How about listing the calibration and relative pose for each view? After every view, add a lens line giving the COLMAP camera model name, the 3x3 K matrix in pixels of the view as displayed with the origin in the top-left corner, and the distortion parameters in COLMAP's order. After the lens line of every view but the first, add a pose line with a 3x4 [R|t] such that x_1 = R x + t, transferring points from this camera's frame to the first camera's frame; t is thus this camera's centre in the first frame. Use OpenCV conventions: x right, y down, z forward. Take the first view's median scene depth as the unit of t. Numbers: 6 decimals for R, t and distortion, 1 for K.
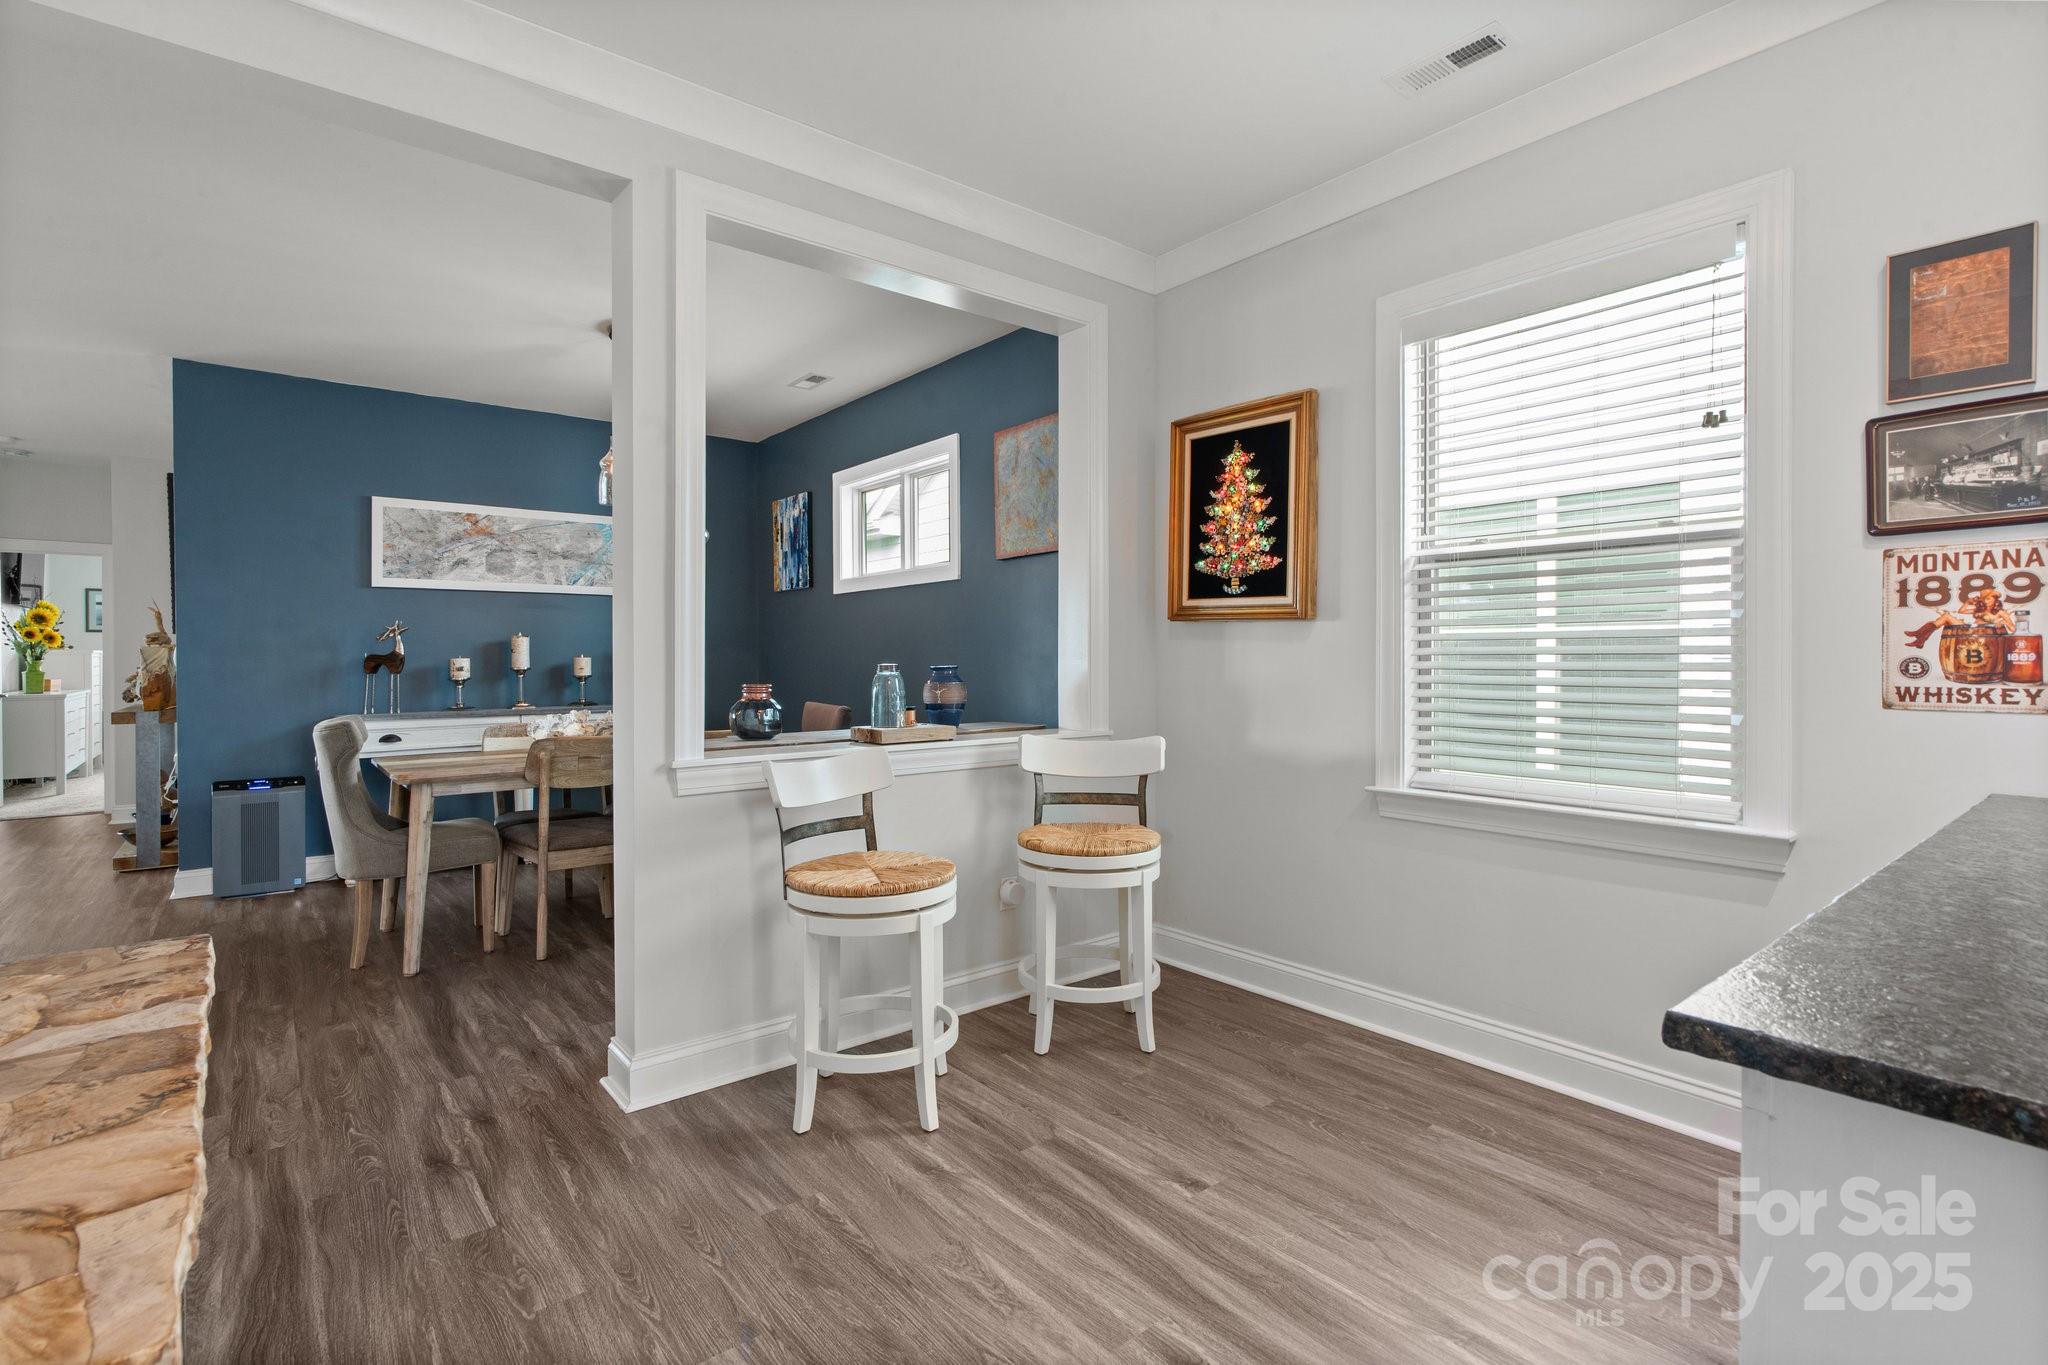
lens RADIAL K [[953.5, 0, 1021.2], [0, 953.5, 676.5], [0, 0, 1]] dist [-0.001110, 0.000377]
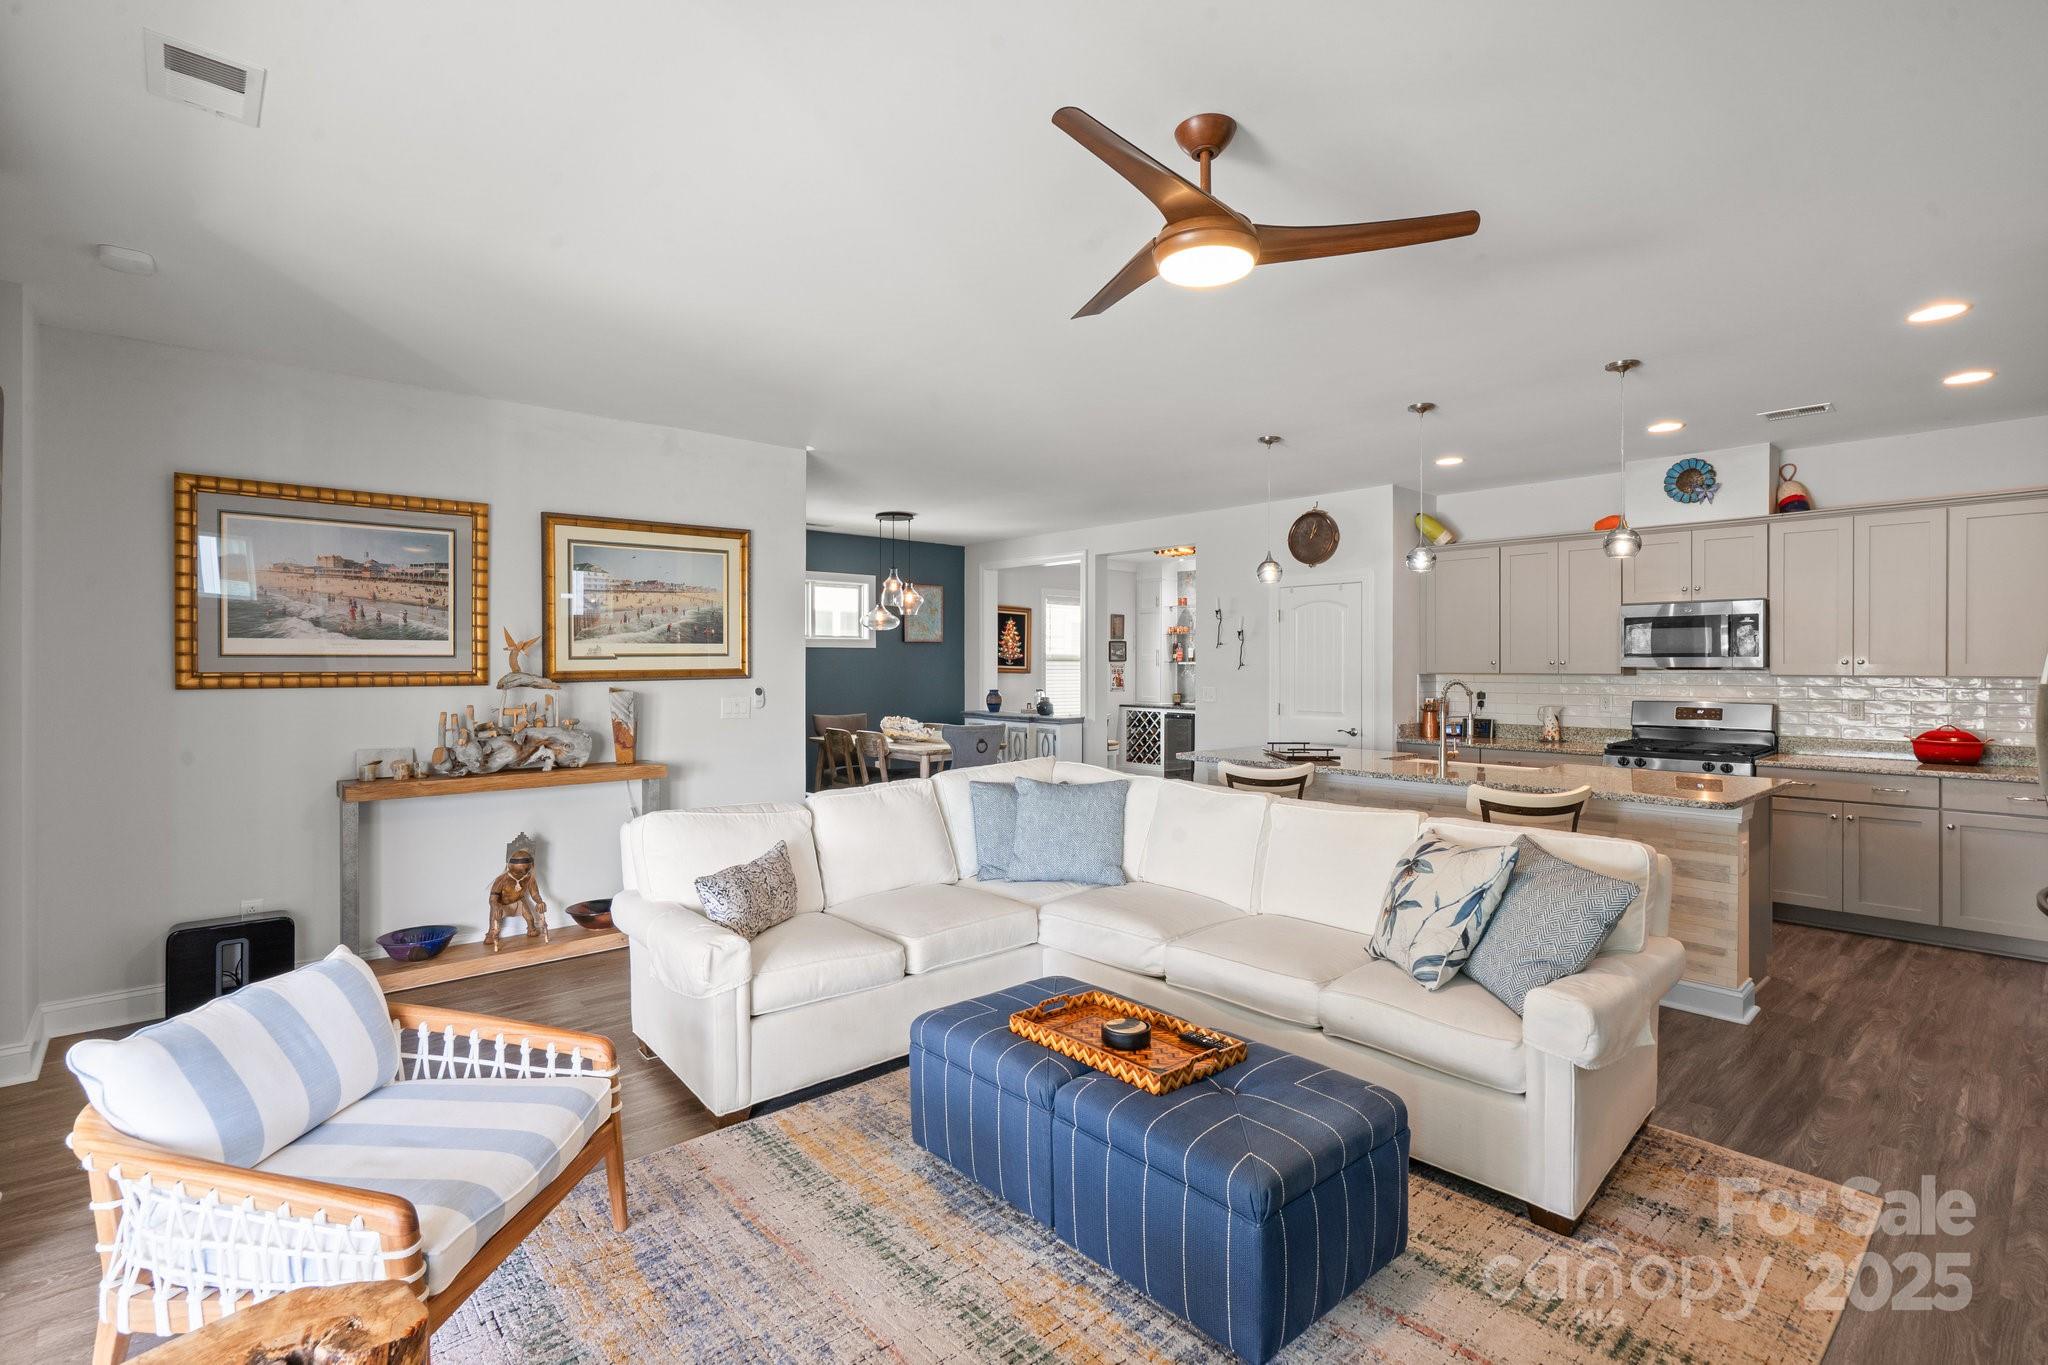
lens RADIAL K [[949.5, 0, 1031.5], [0, 949.5, 679.4], [0, 0, 1]] dist [0.000542, 0.000171]
pose [[-0.052388, -0.011161, 0.998564, -2.954454], [0.020967, 0.999705, 0.012274, -0.074717], [-0.998407, 0.021580, -0.052139, 1.096166]]
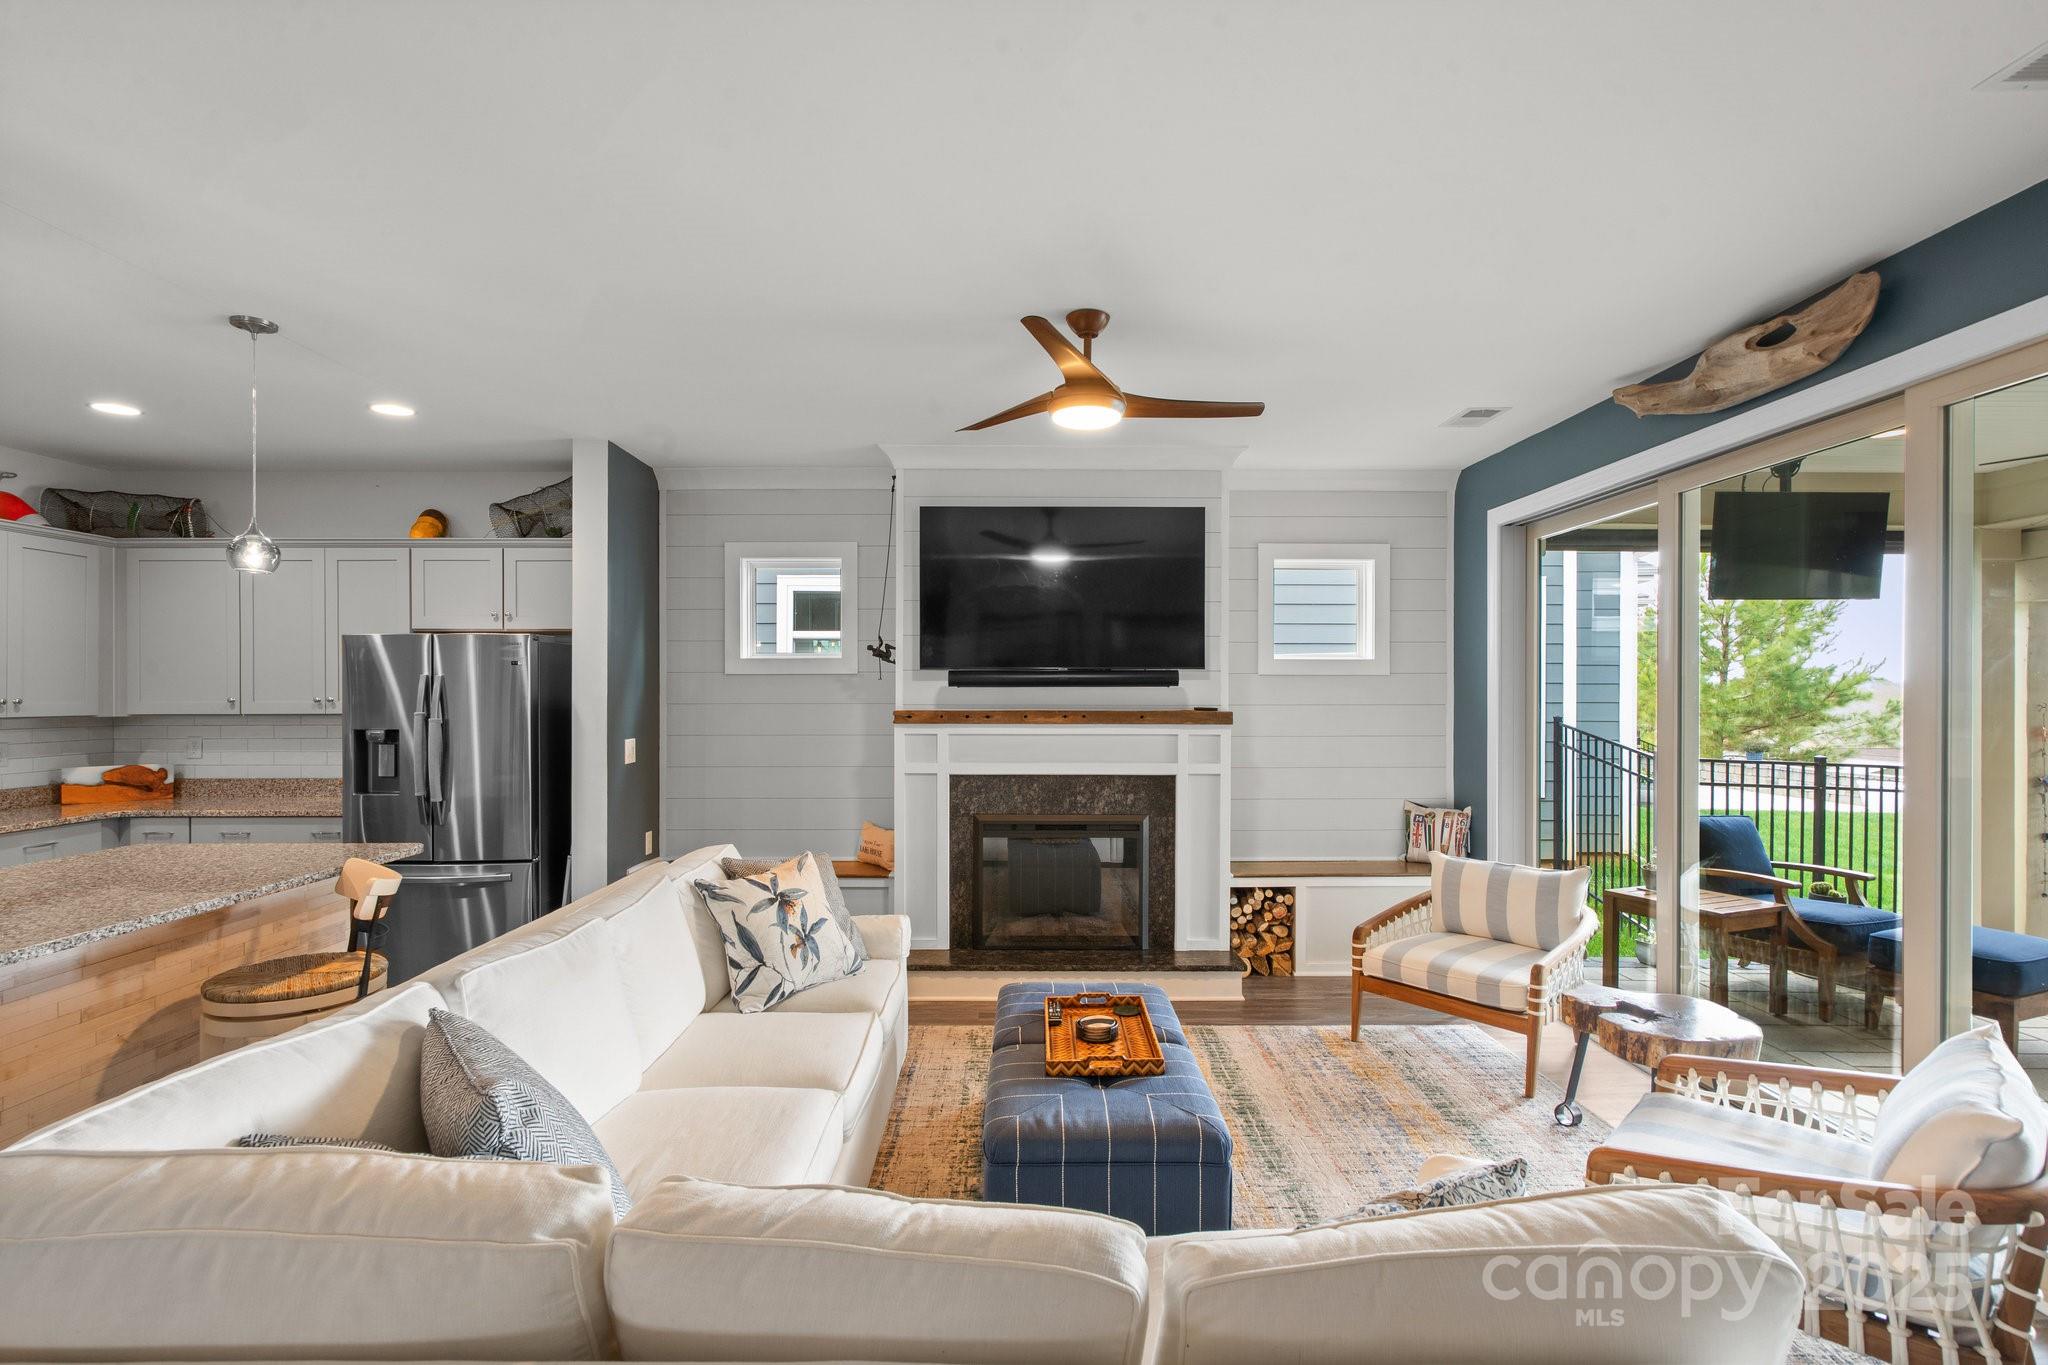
lens RADIAL K [[951.0, 0, 1025.7], [0, 951.0, 693.3], [0, 0, 1]] dist [-0.001456, -0.000052]
pose [[-0.623336, 0.005080, -0.781938, -1.529255], [-0.014631, 0.999728, 0.018158, -0.107690], [0.781817, 0.022759, -0.623092, 1.466509]]
